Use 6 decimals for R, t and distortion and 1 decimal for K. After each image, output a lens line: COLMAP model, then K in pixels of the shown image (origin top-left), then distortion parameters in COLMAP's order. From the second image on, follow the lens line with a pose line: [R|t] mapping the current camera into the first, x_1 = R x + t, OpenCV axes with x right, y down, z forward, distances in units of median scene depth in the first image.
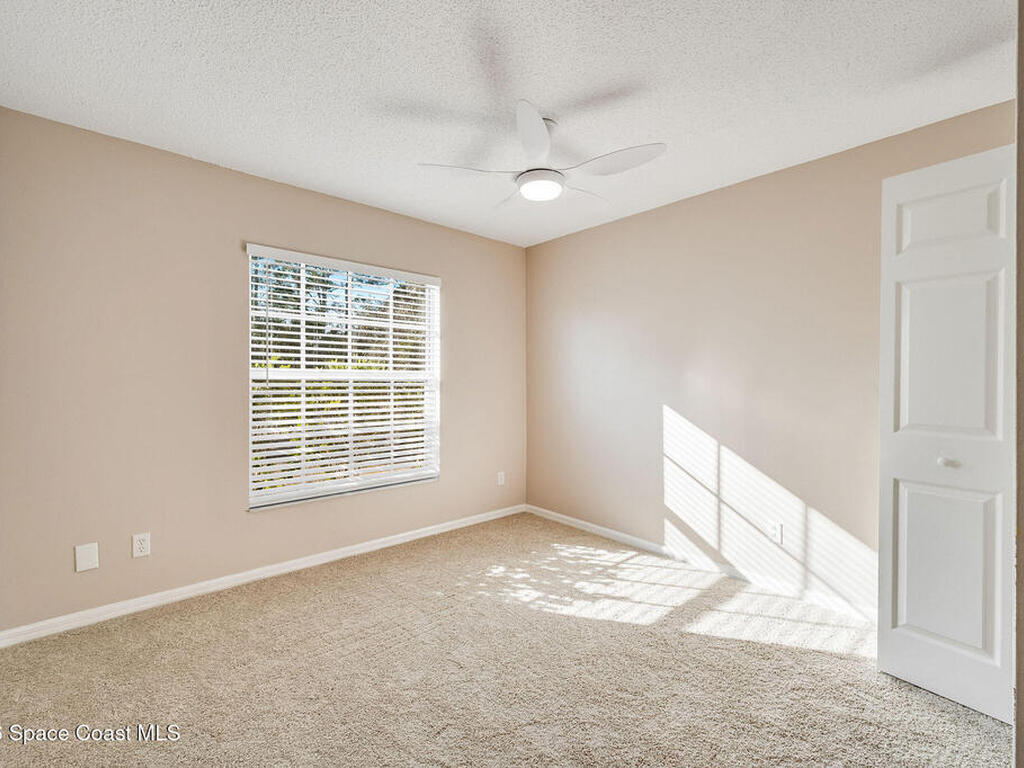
lens RADIAL K [[452.4, 0, 522.8], [0, 452.4, 362.8], [0, 0, 1]] dist [0.001666, -0.000055]
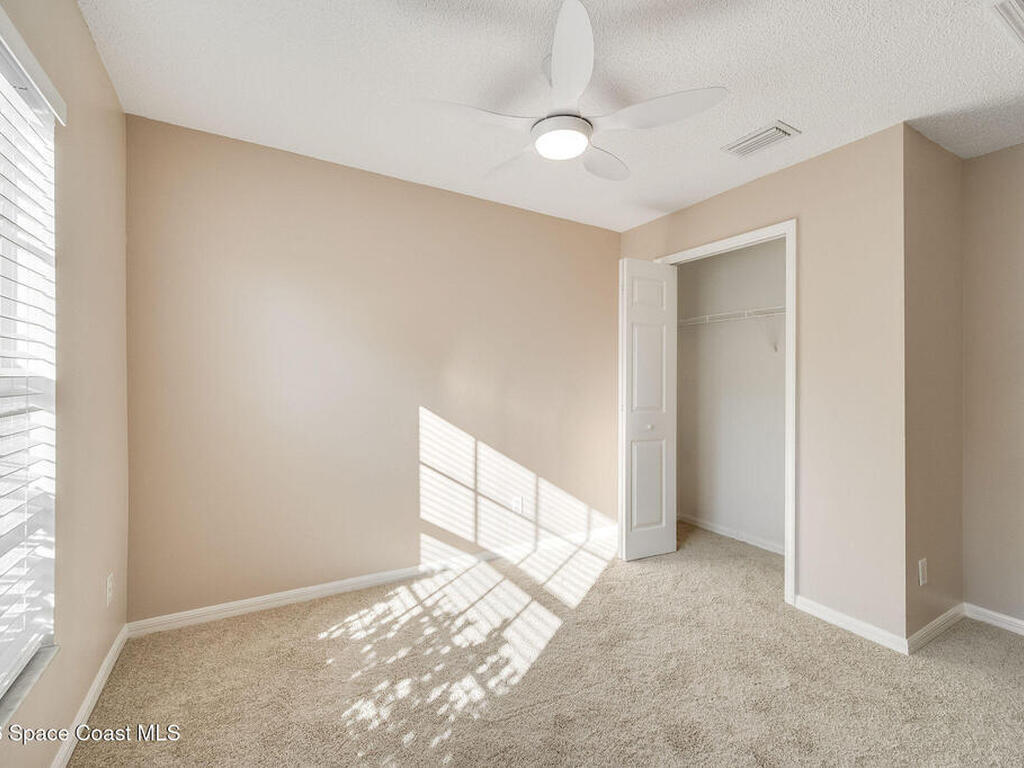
lens RADIAL K [[467.7, 0, 489.1], [0, 467.7, 347.0], [0, 0, 1]] dist [0.002778, 0.000423]
pose [[0.211986, 0.061154, 0.975357, -0.639793], [-0.050000, 0.997412, -0.051669, 0.015685], [-0.975993, -0.037814, 0.214495, 0.736720]]
